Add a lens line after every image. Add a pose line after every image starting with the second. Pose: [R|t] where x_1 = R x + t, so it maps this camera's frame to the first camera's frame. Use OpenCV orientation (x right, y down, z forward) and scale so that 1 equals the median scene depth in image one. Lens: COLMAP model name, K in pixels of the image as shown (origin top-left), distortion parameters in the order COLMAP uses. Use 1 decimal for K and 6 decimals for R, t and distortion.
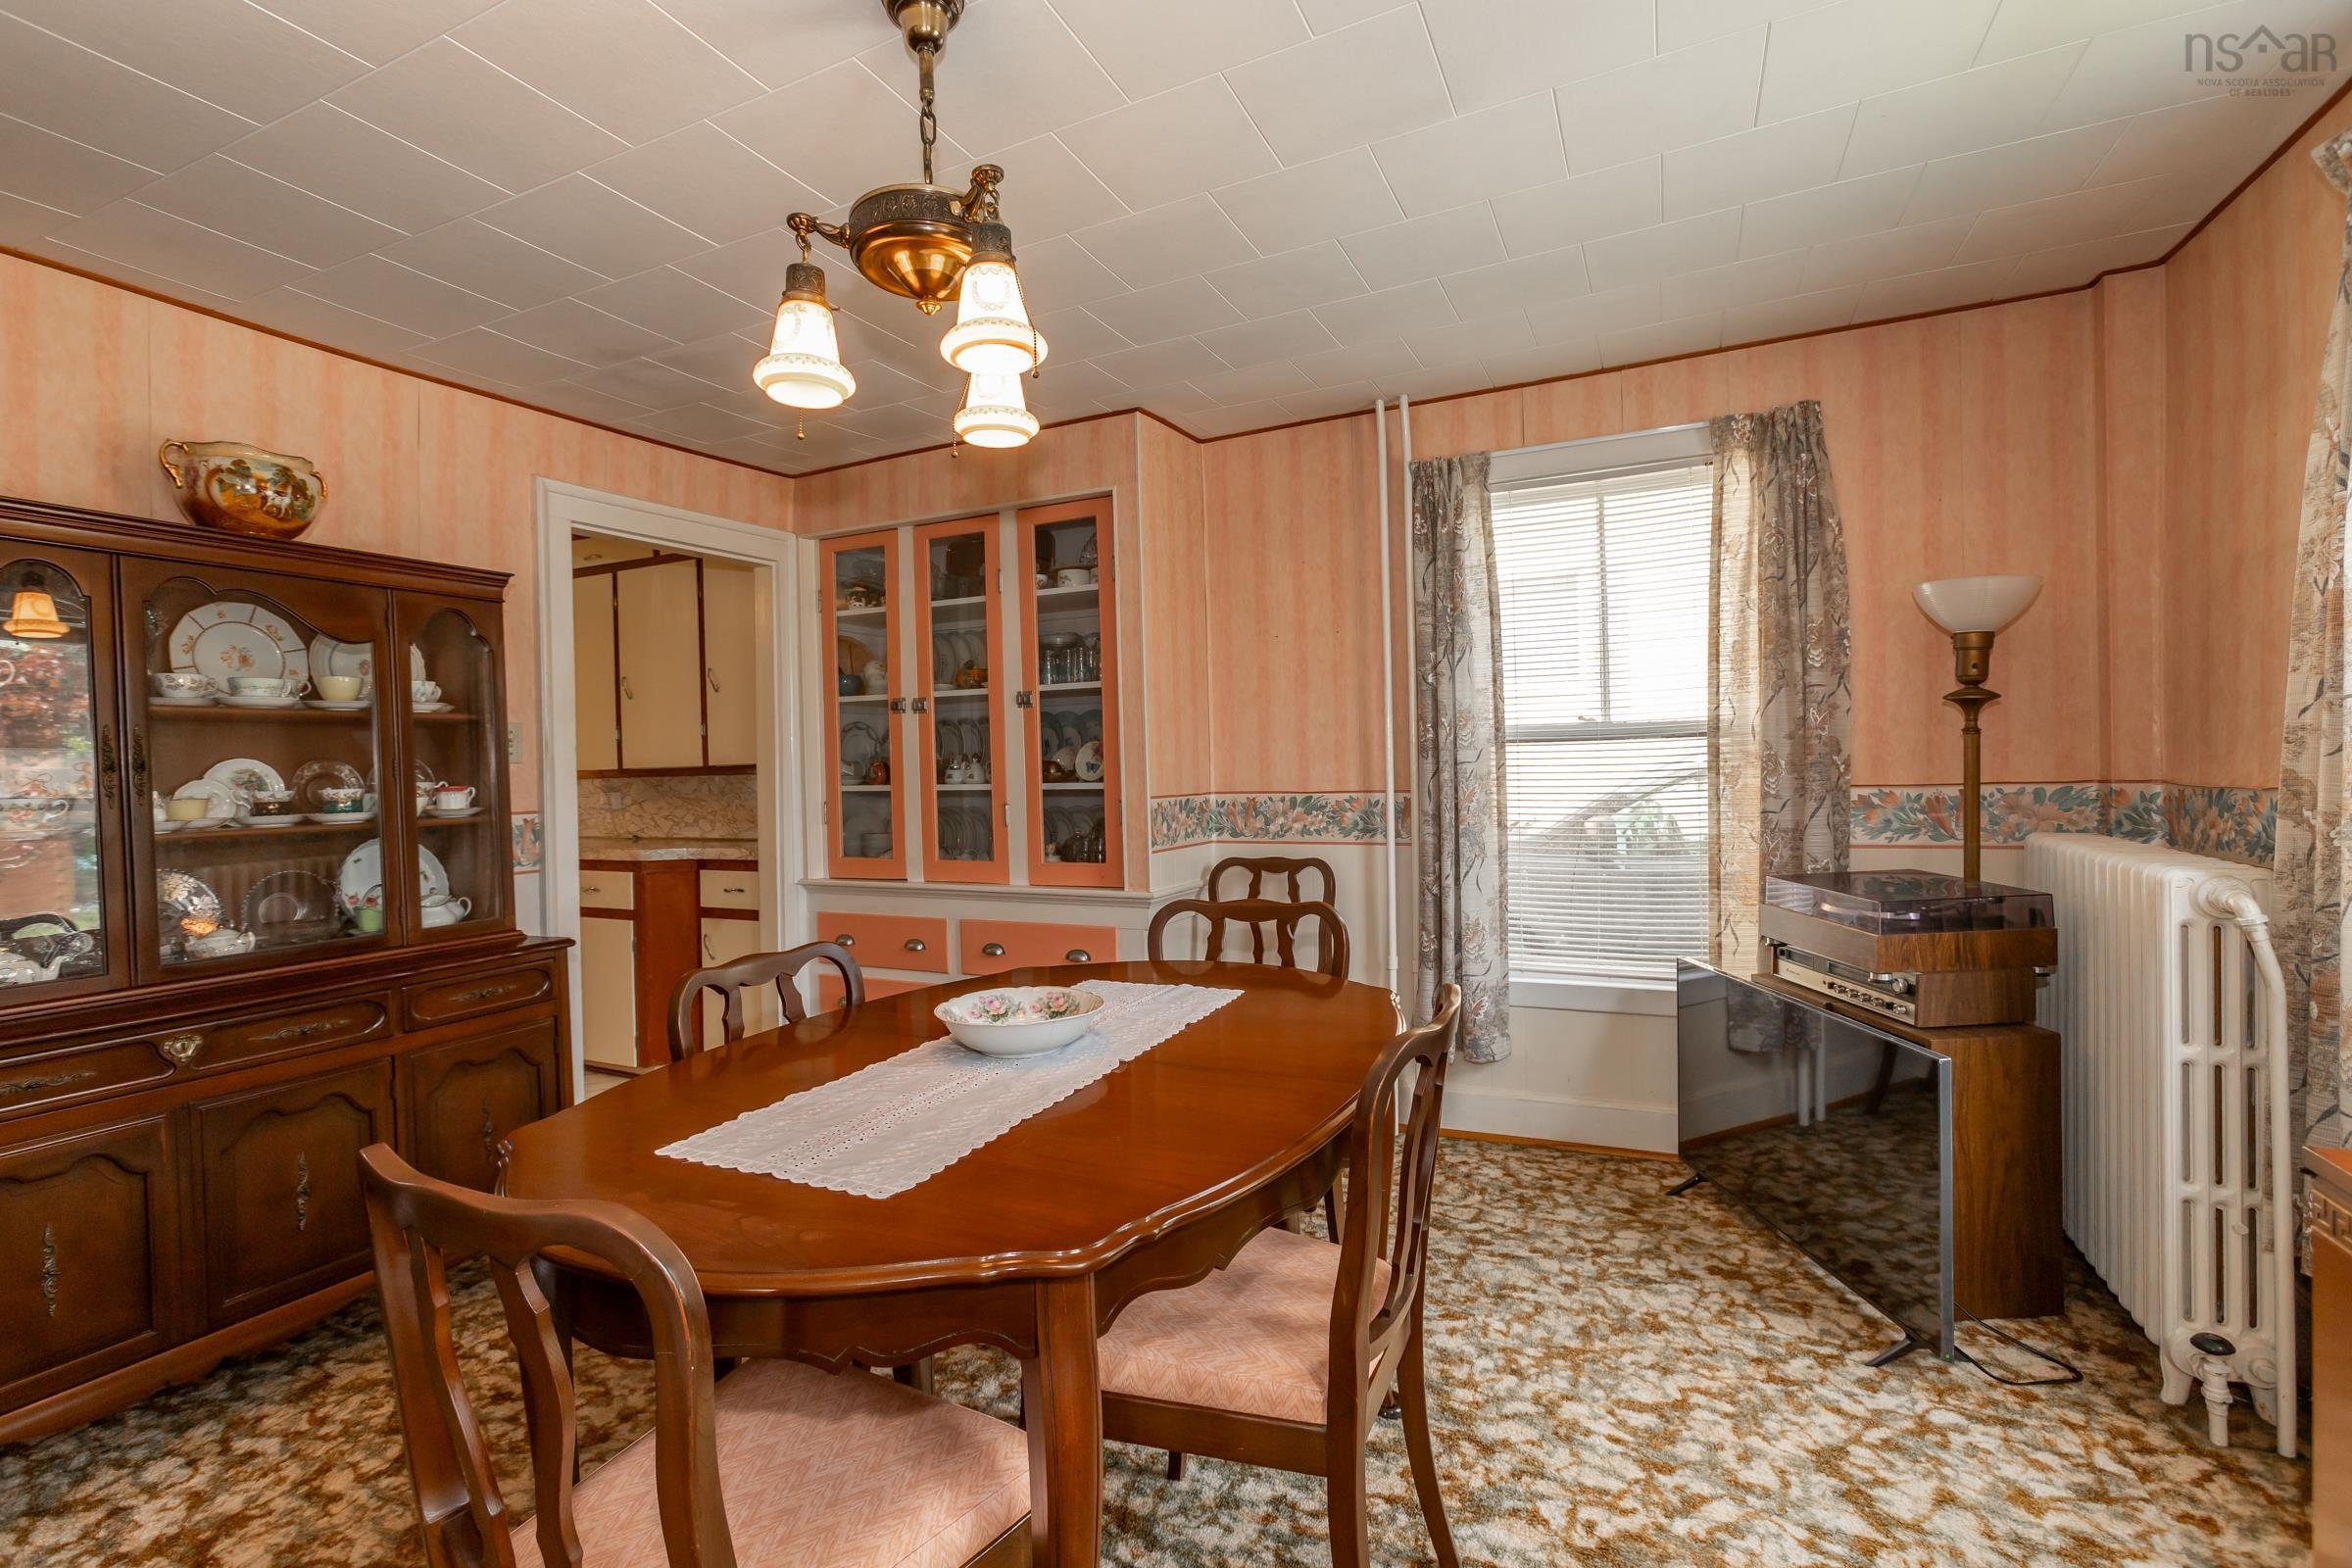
lens RADIAL K [[1037.7, 0, 1163.4], [0, 1037.7, 784.1], [0, 0, 1]] dist [-0.026522, 0.013869]
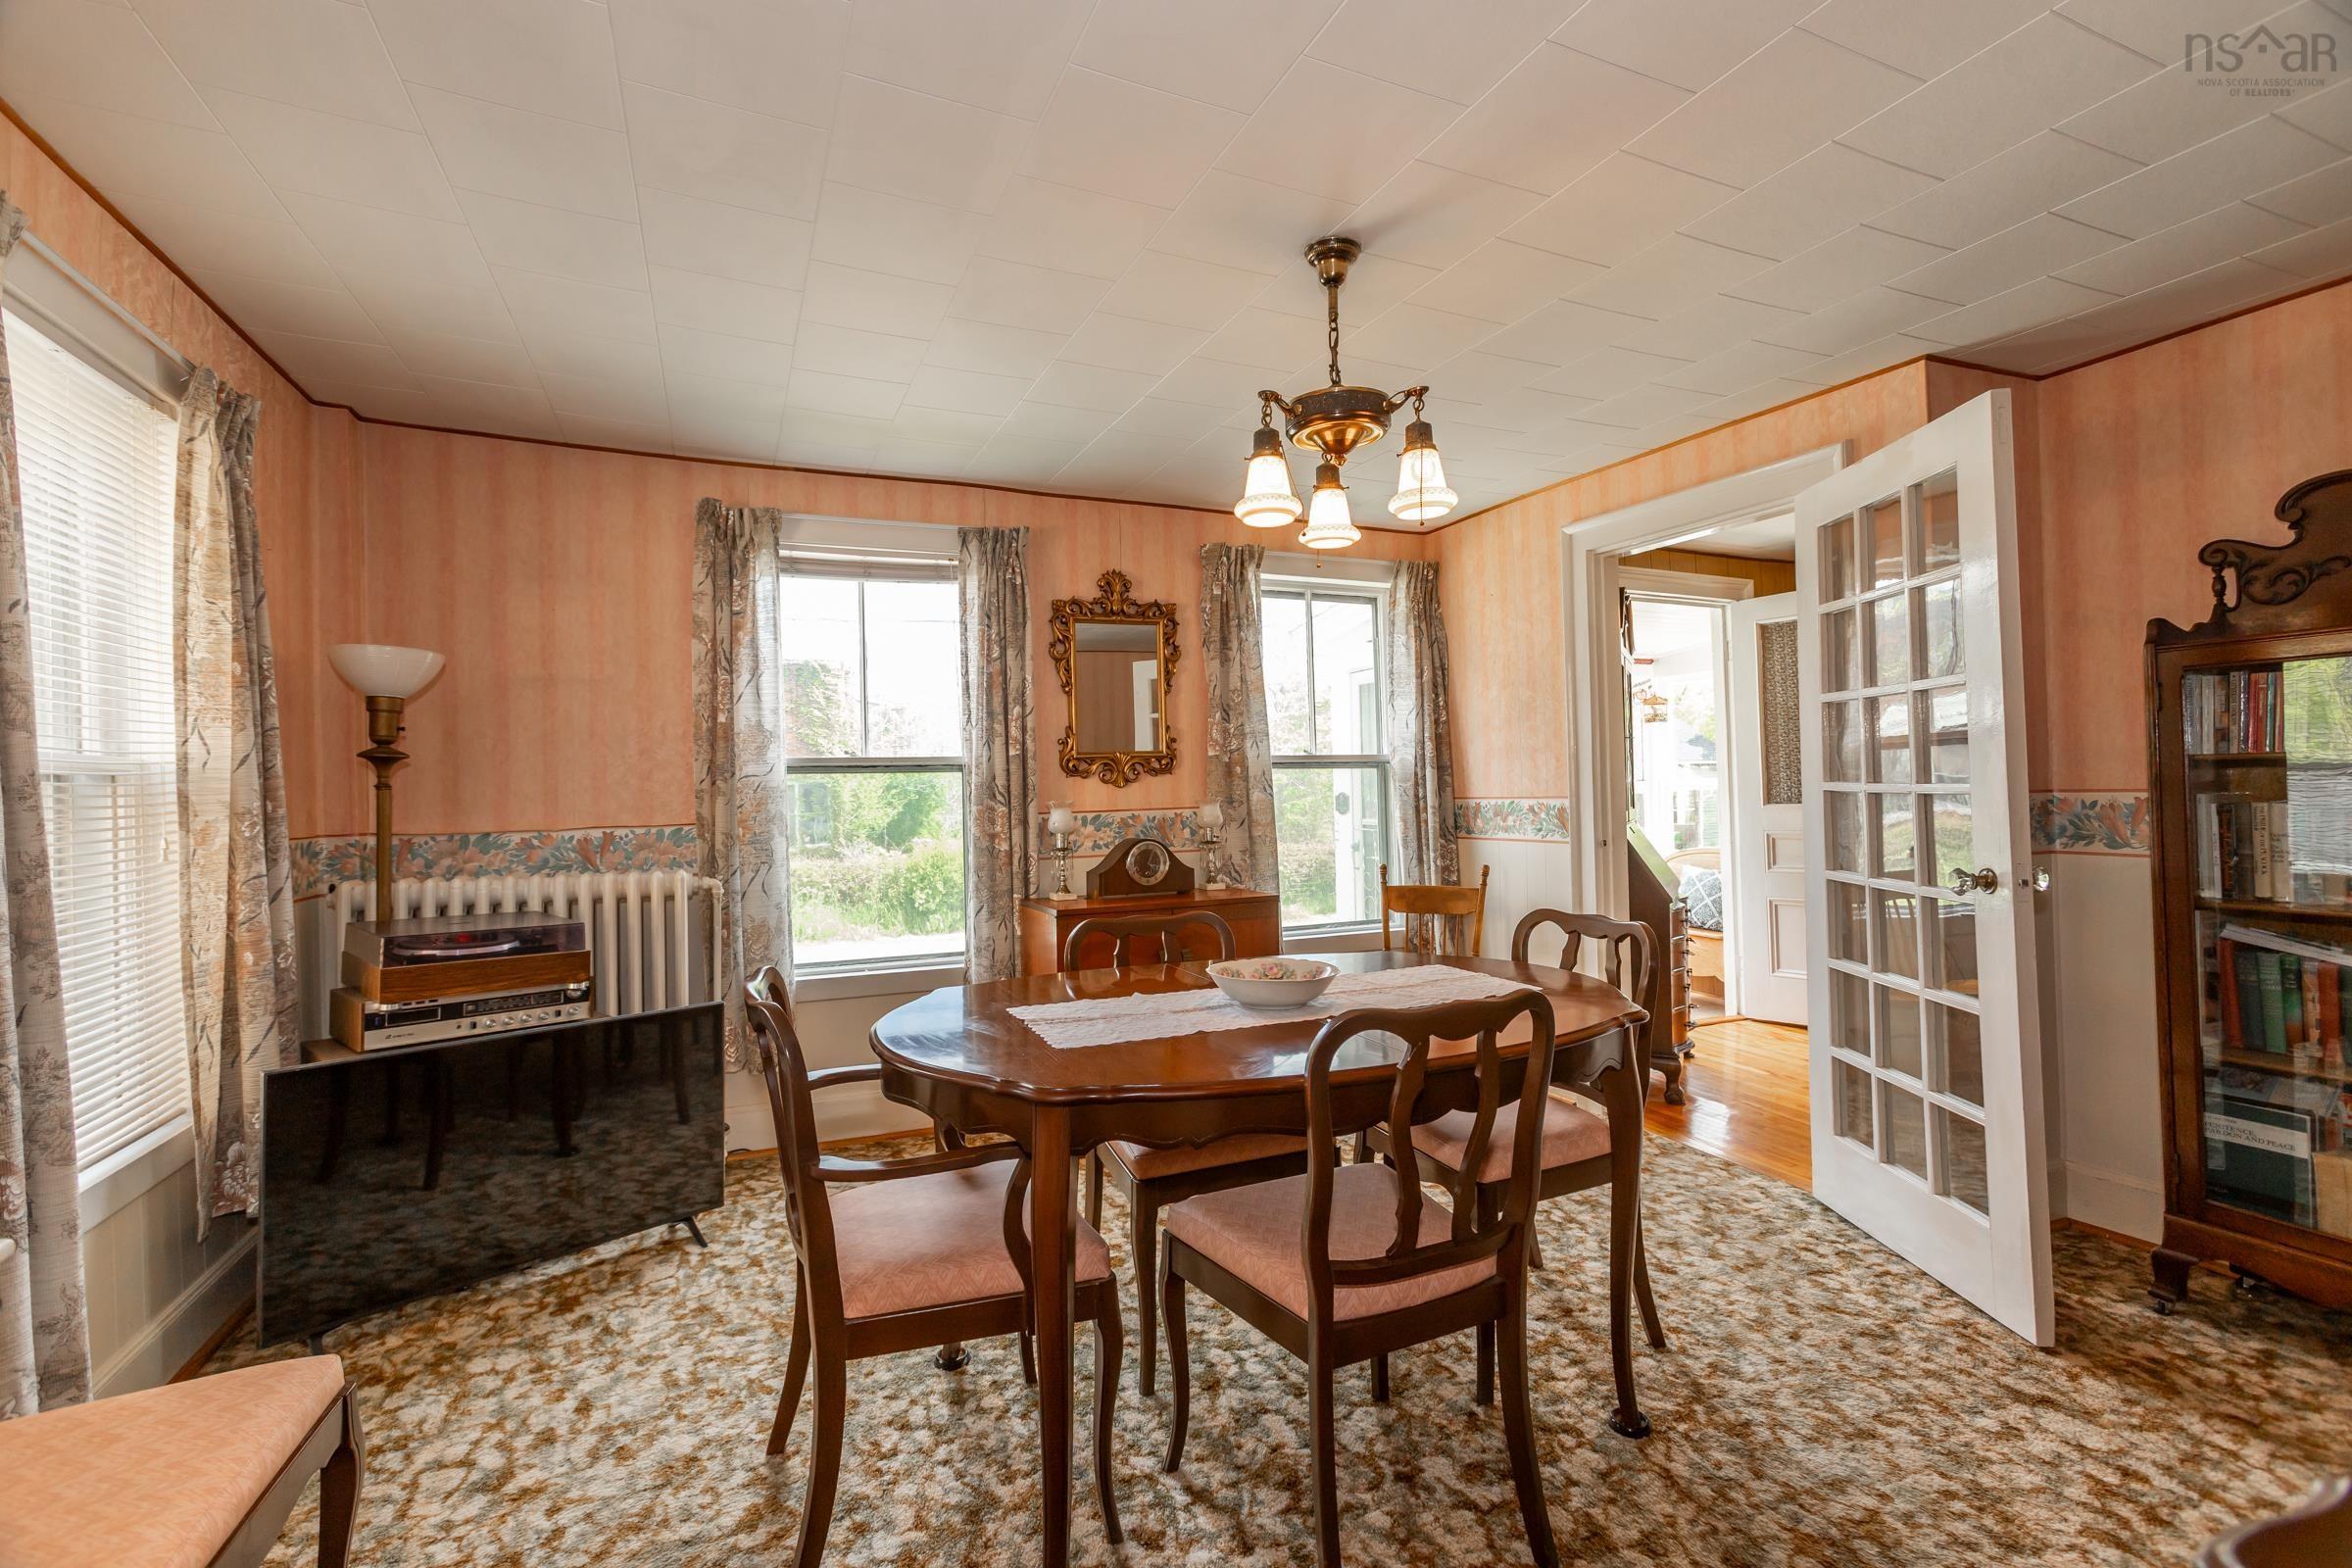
lens RADIAL K [[1037.7, 0, 1163.4], [0, 1037.7, 784.1], [0, 0, 1]] dist [-0.026522, 0.013869]
pose [[-0.743616, 0.041550, 0.667315, -0.577677], [0.048856, 0.998776, -0.007746, -0.006033], [-0.666820, 0.026842, -0.744736, 1.306770]]
